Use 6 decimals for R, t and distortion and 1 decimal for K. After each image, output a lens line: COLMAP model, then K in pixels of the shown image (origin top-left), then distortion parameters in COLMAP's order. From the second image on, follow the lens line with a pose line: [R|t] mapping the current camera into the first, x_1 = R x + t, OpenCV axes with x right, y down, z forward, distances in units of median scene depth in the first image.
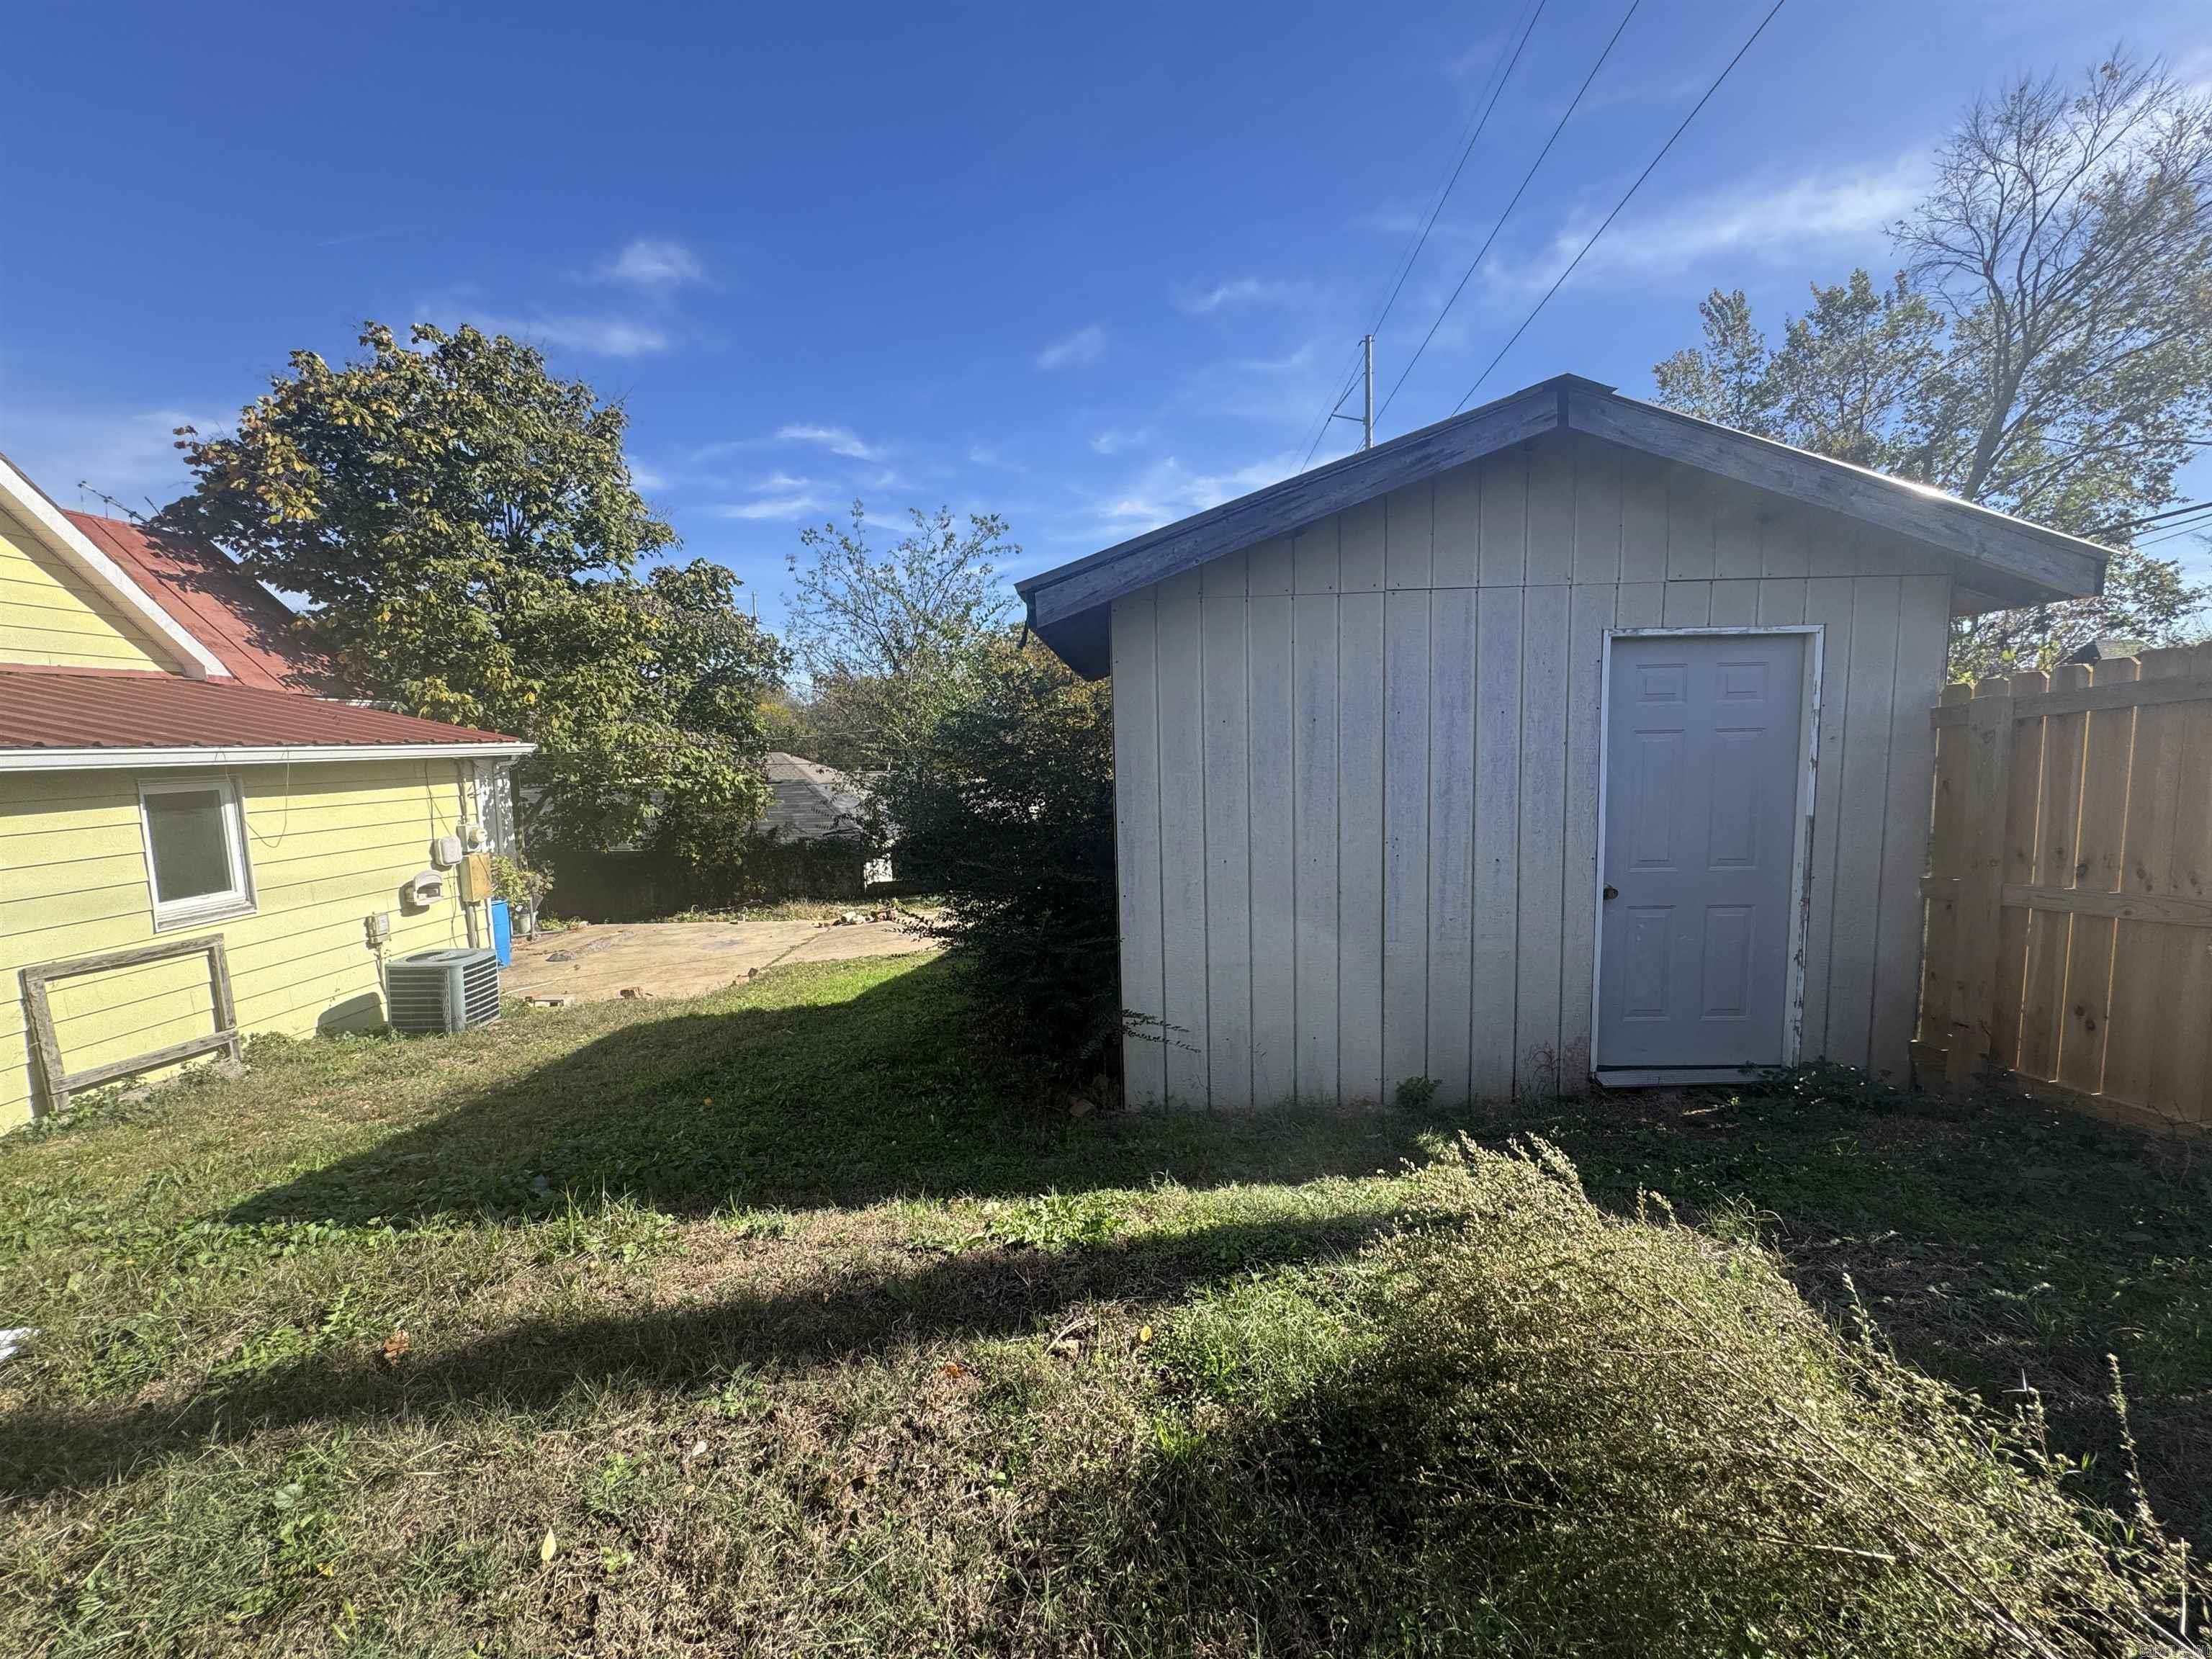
lens RADIAL K [[885.6, 0, 1105.4], [0, 885.6, 833.7], [0, 0, 1]] dist [-0.002440, -0.000348]
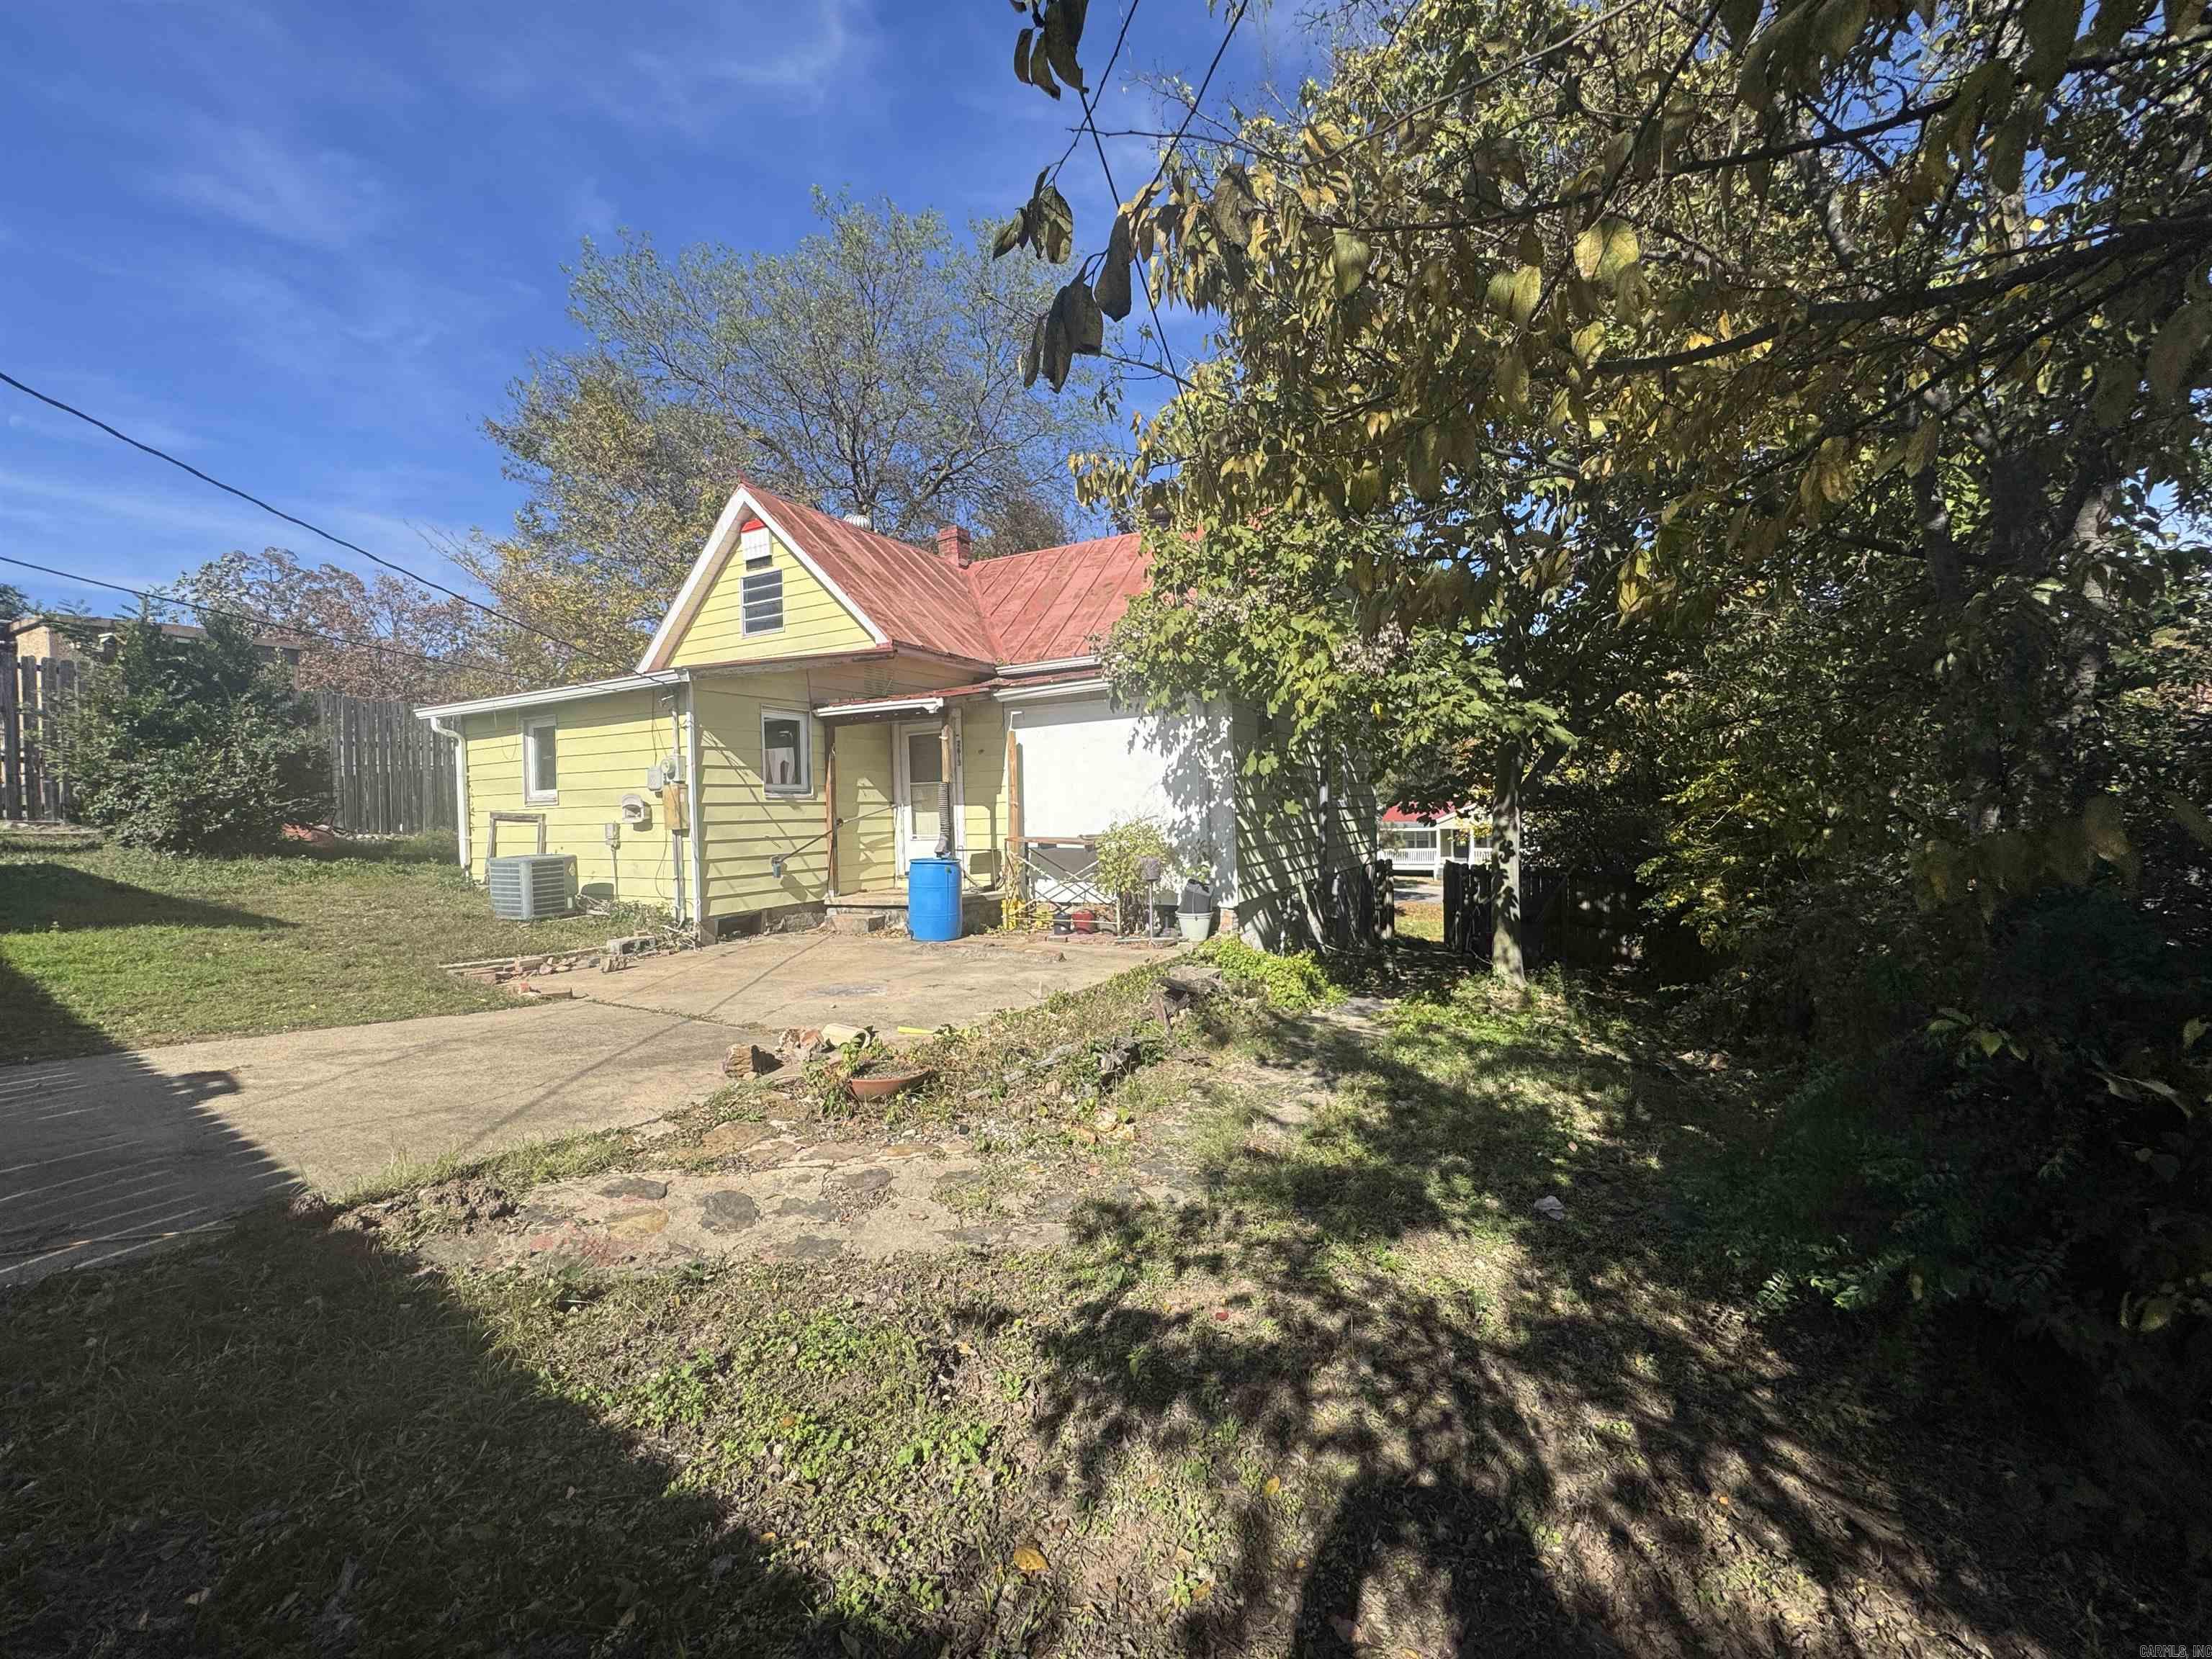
lens RADIAL K [[882.8, 0, 1104.8], [0, 882.8, 827.0], [0, 0, 1]] dist [-0.003359, 0.000148]
pose [[-0.452500, 0.044351, -0.890661, -0.020356], [-0.062824, 0.994695, 0.081449, -0.041565], [0.889548, 0.092811, -0.447314, 1.868189]]
